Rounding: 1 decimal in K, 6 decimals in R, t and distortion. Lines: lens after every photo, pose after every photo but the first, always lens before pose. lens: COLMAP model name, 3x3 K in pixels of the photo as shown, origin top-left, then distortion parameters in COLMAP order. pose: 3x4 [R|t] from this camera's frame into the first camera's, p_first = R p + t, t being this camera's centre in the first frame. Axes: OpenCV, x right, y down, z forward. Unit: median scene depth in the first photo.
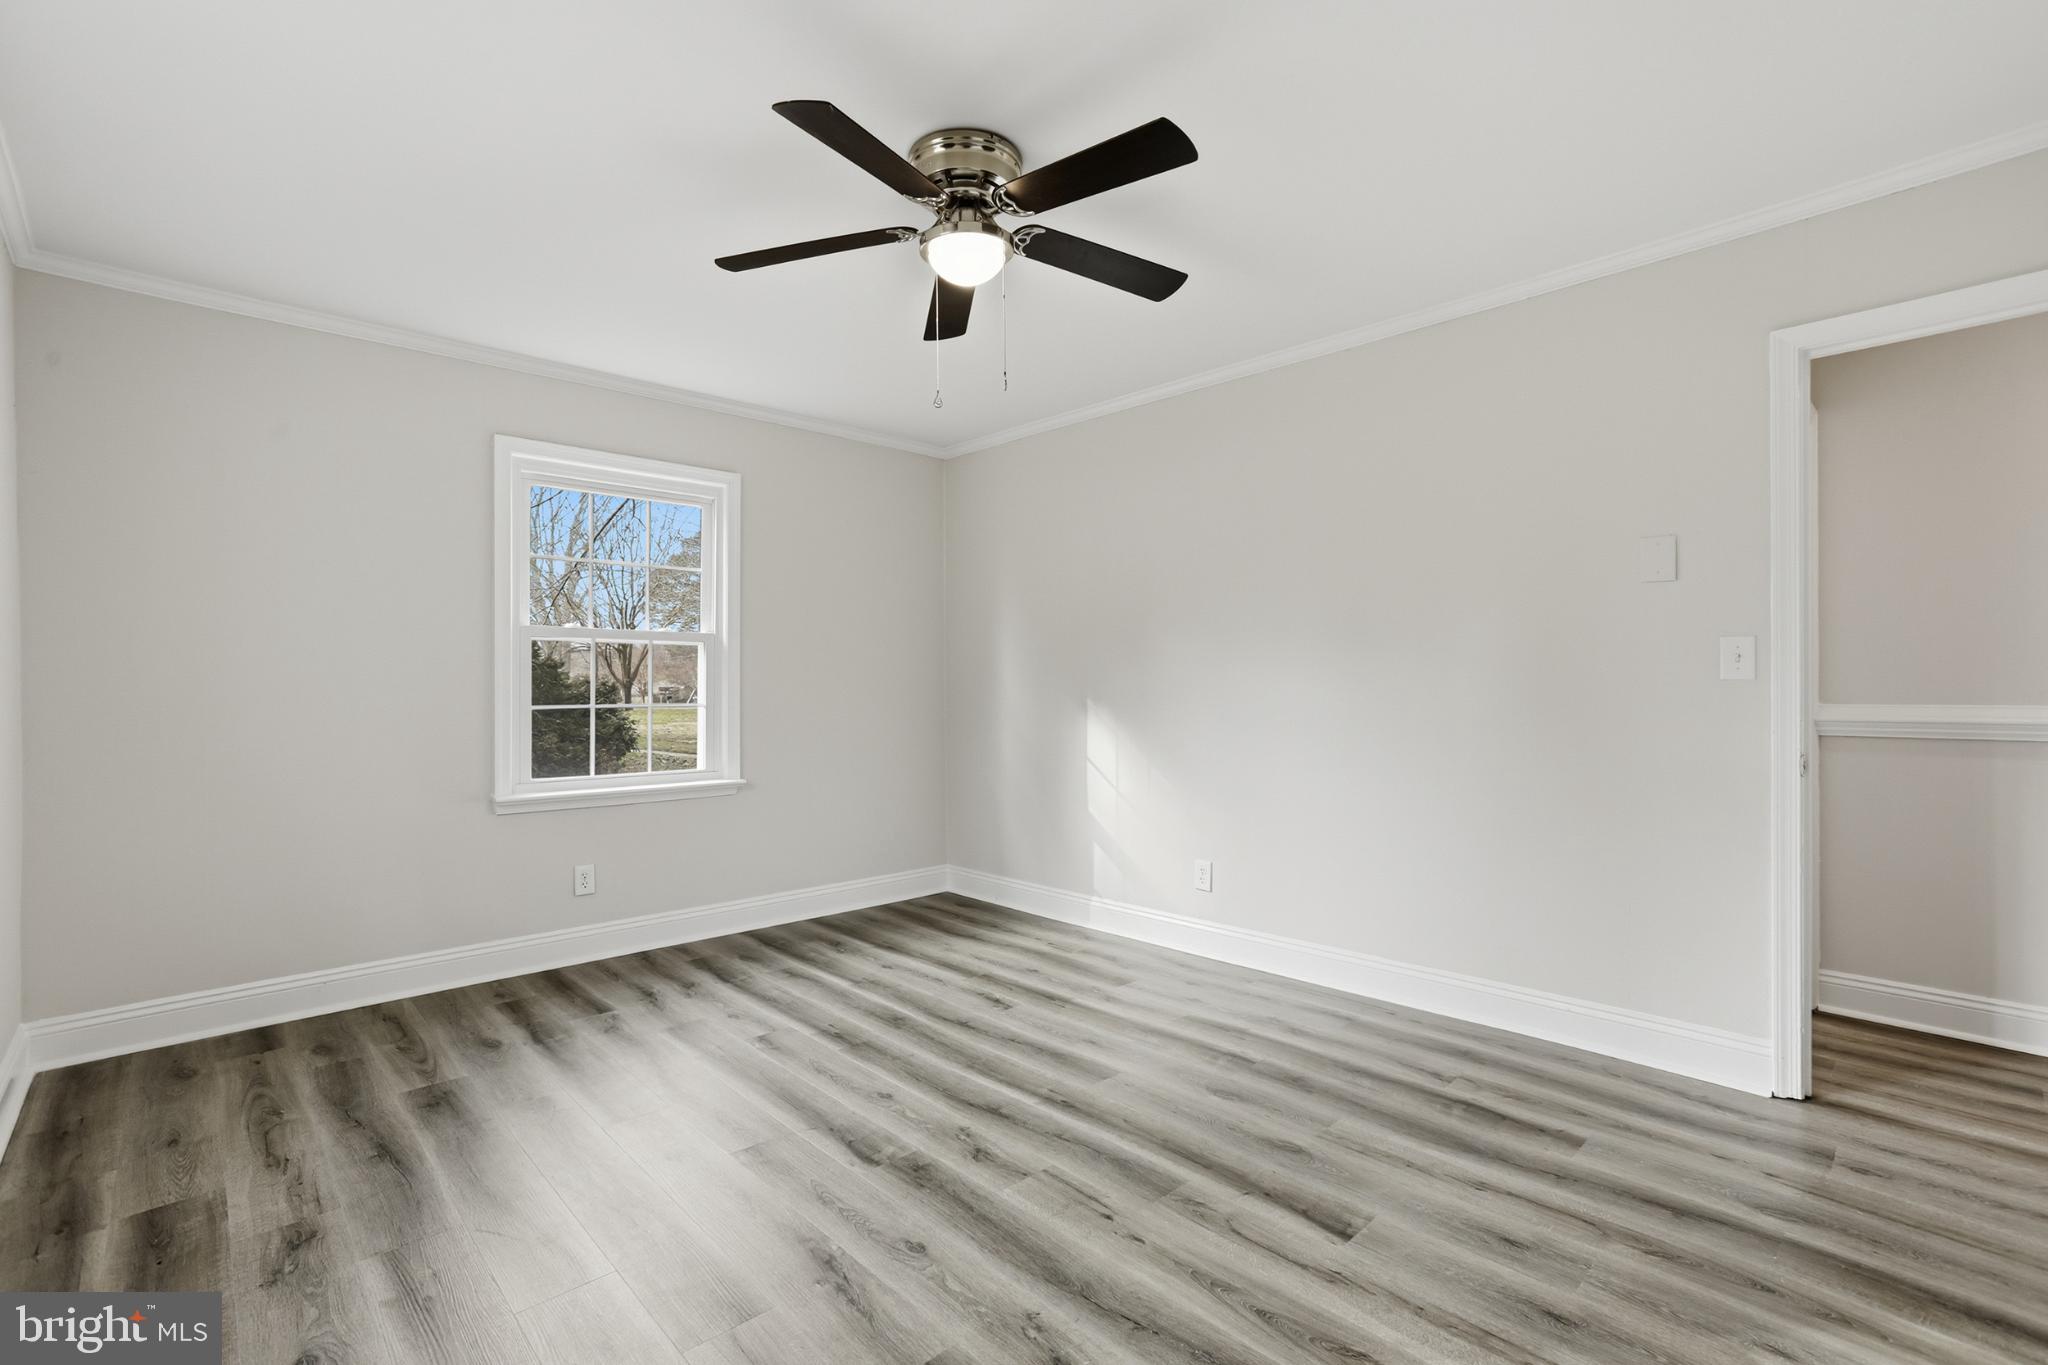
lens RADIAL K [[916.0, 0, 1003.4], [0, 916.0, 681.6], [0, 0, 1]] dist [-0.046003, 0.024497]
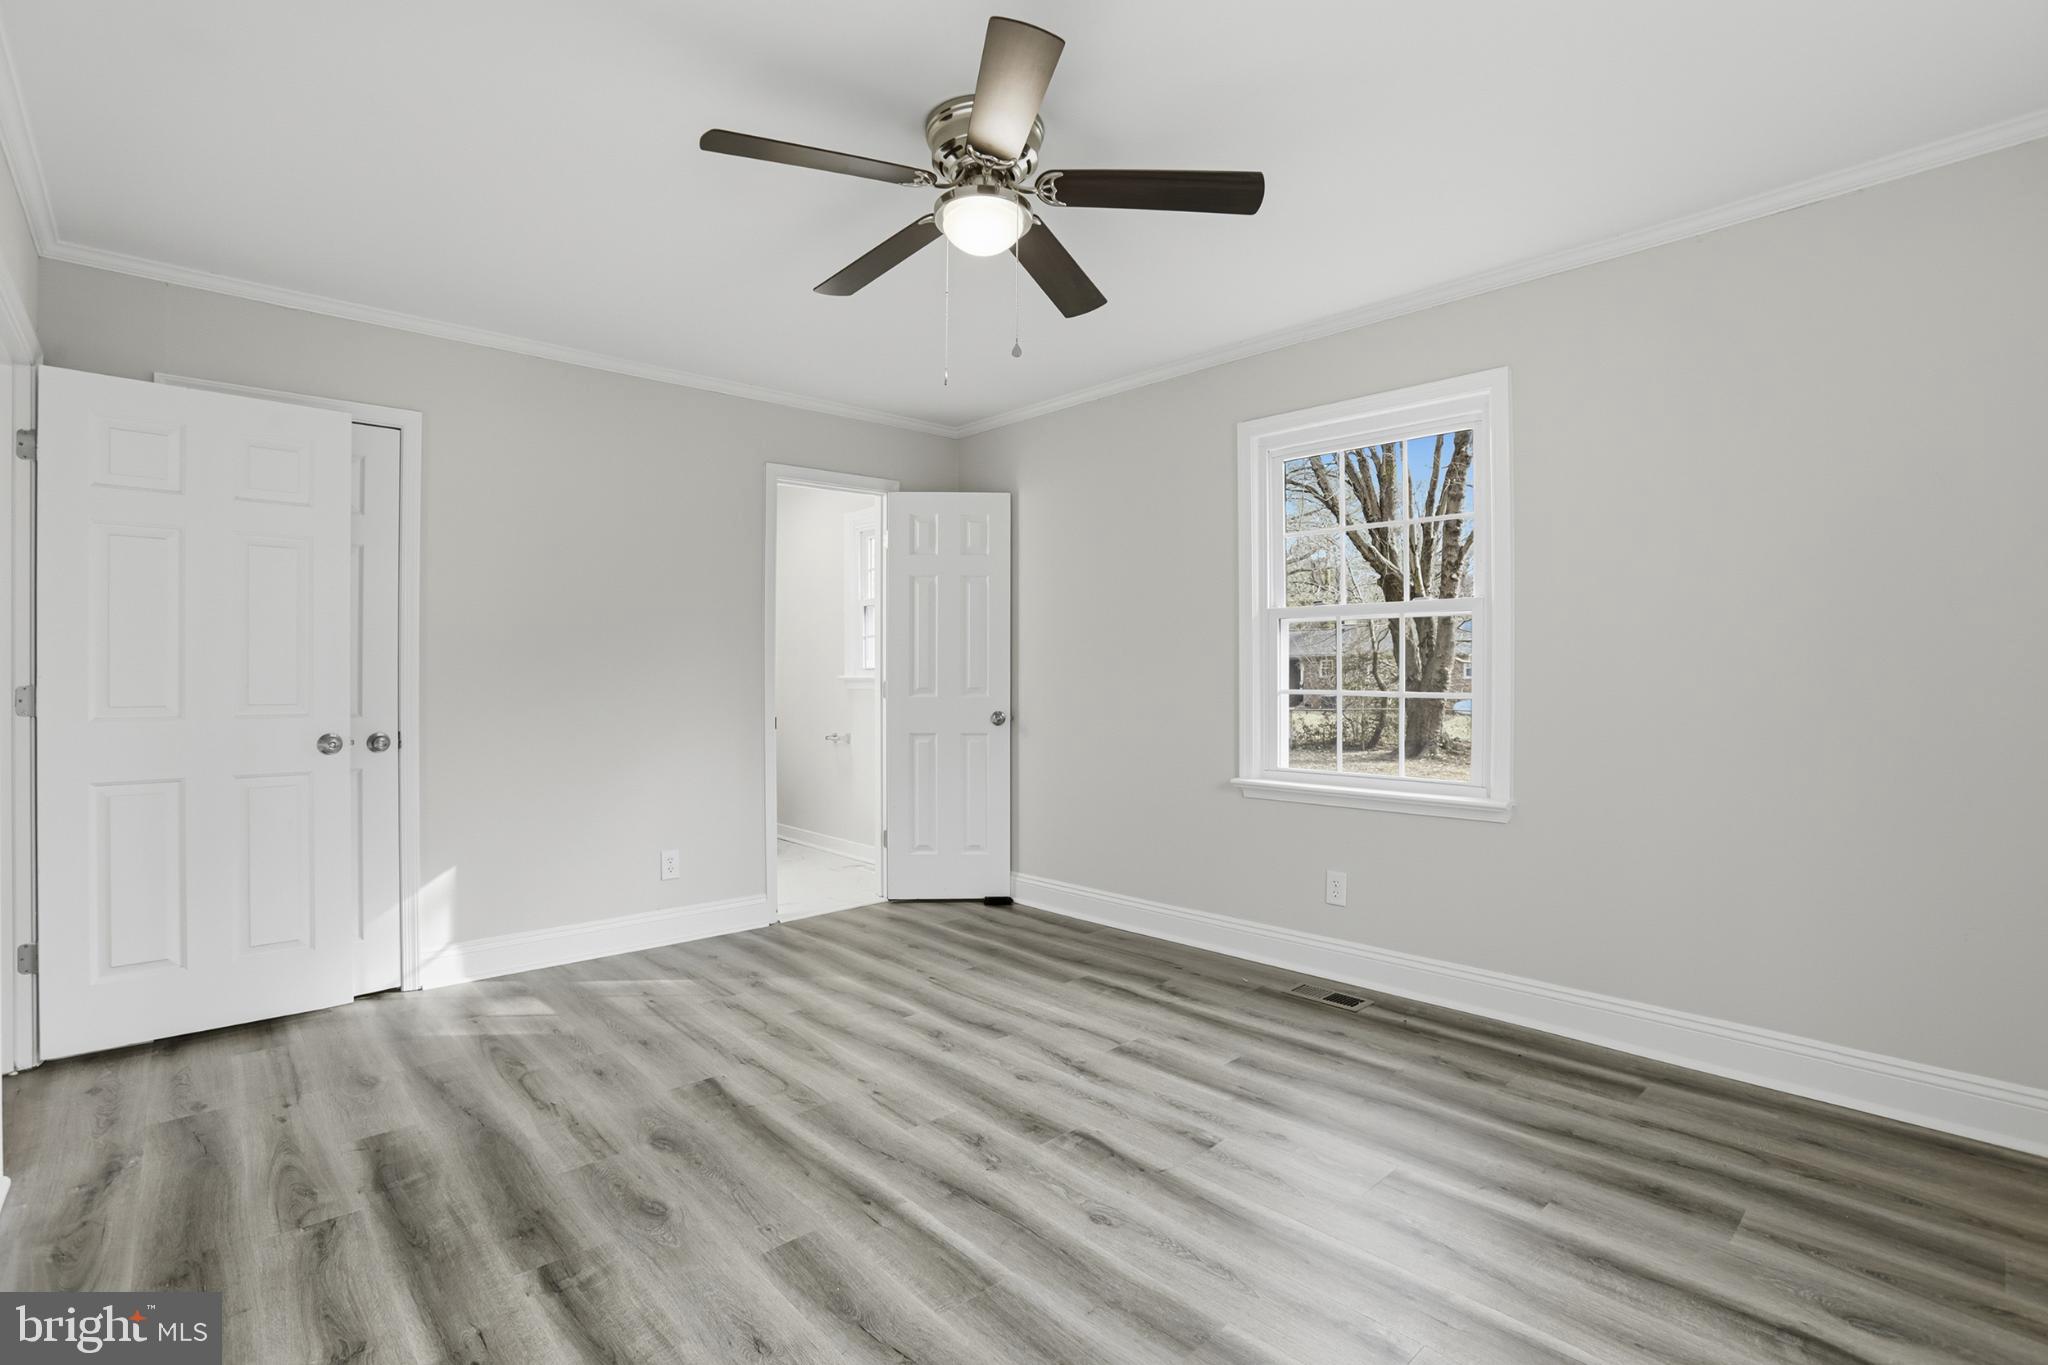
lens RADIAL K [[943.3, 0, 1012.6], [0, 943.3, 678.0], [0, 0, 1]] dist [-0.076569, 0.026903]
pose [[-0.999984, 0.005715, -0.000004, -0.056584], [0.005715, 0.999972, -0.004761, 0.011192], [-0.000023, -0.004761, -0.999989, 1.648742]]
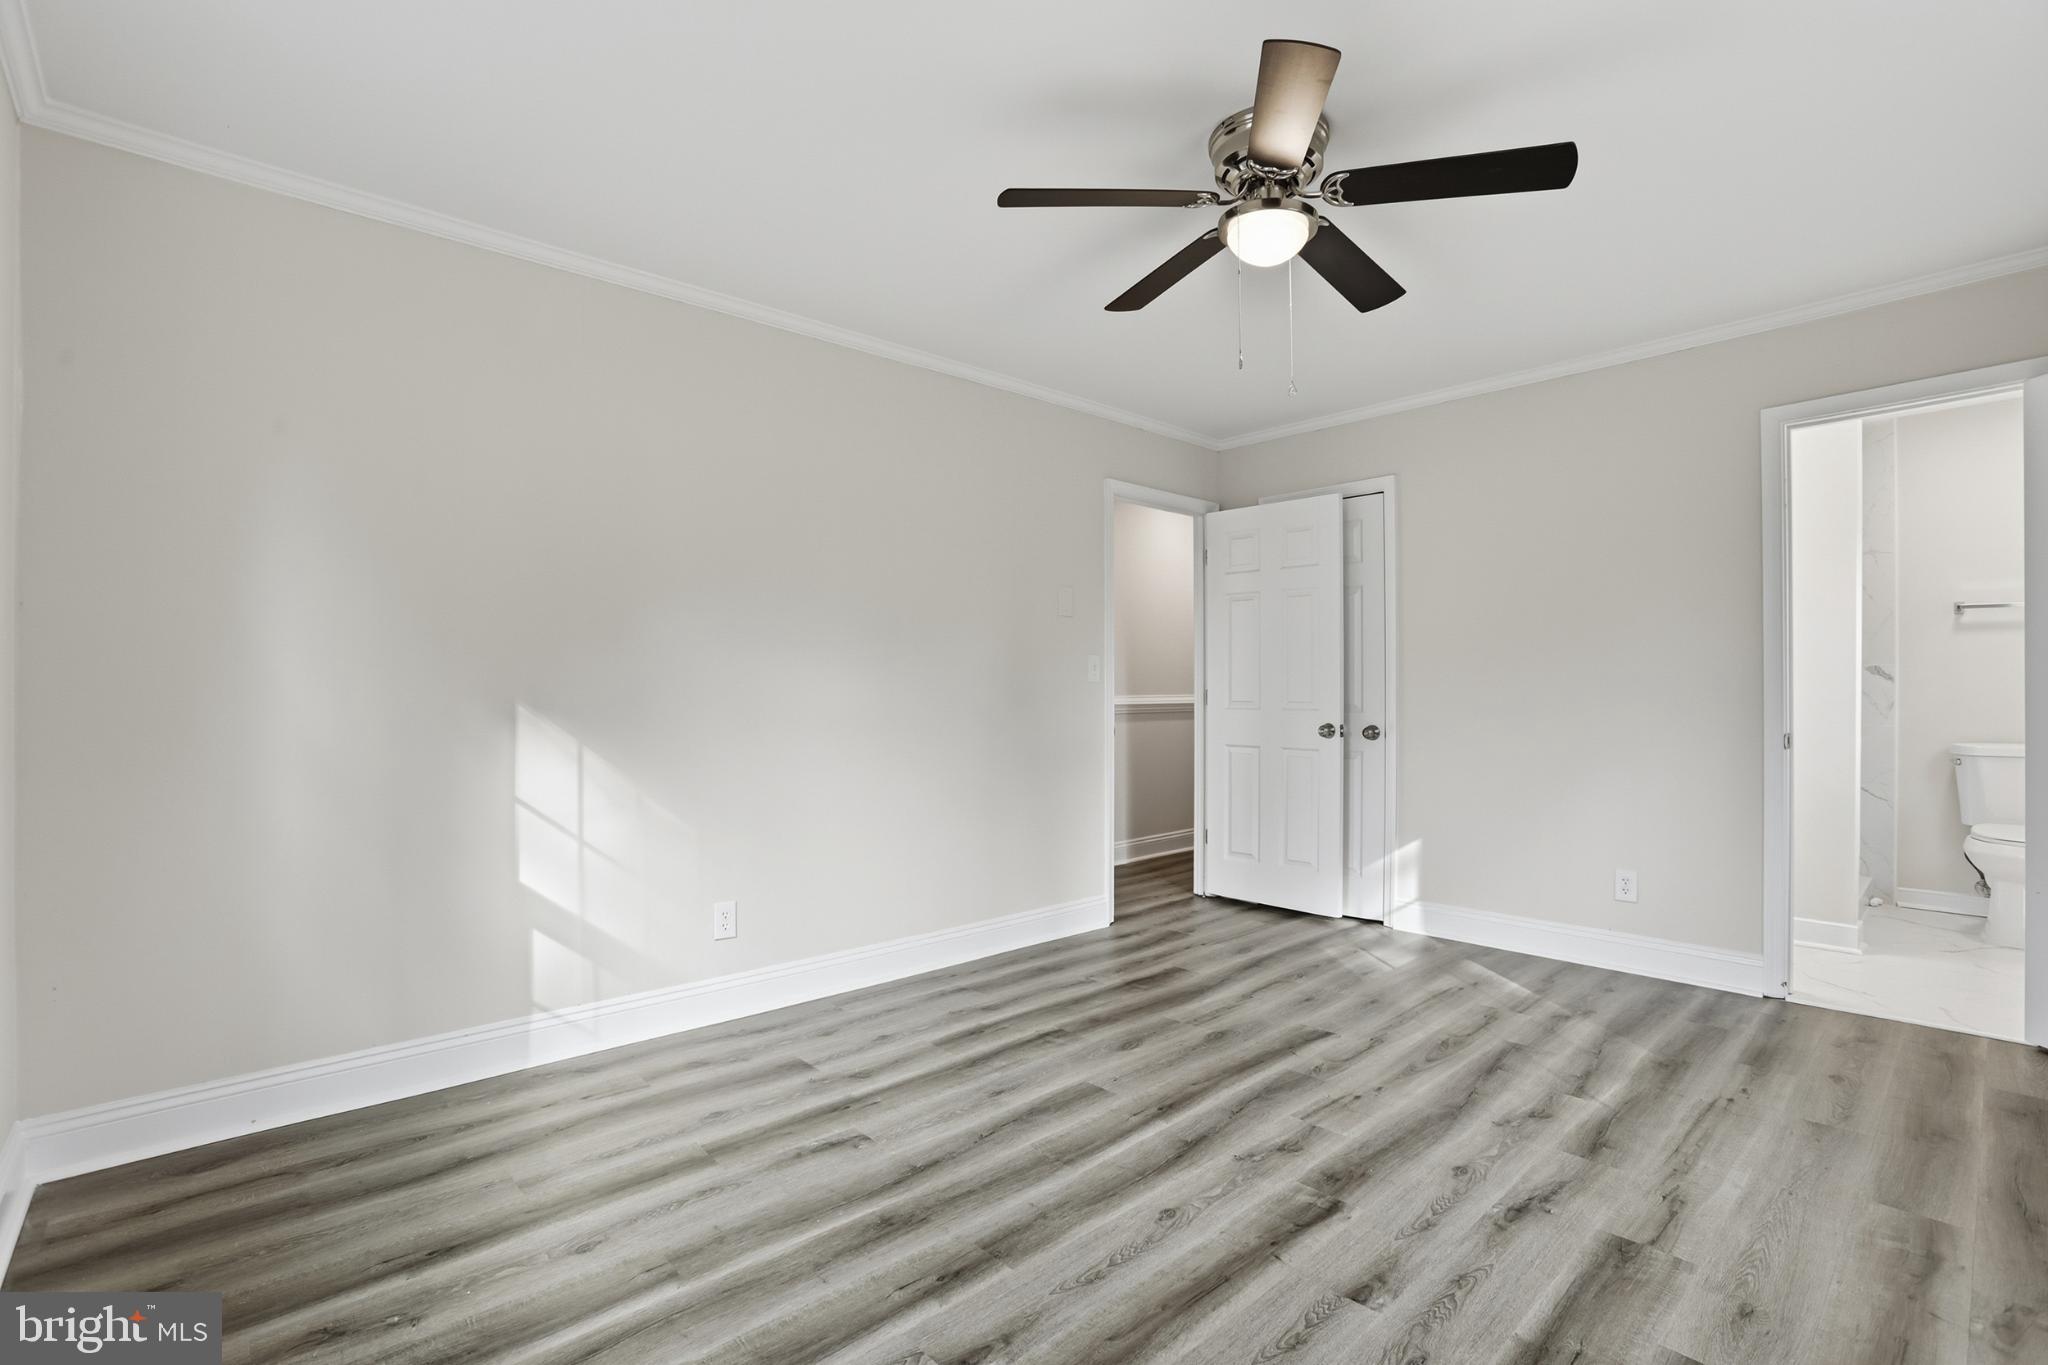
lens RADIAL K [[937.1, 0, 1019.9], [0, 937.1, 689.2], [0, 0, 1]] dist [-0.089018, 0.034402]
pose [[0.012392, 0.003043, 0.999919, -0.841640], [-0.002242, 0.999993, -0.003016, 0.015789], [-0.999921, -0.002205, 0.012398, 1.043036]]
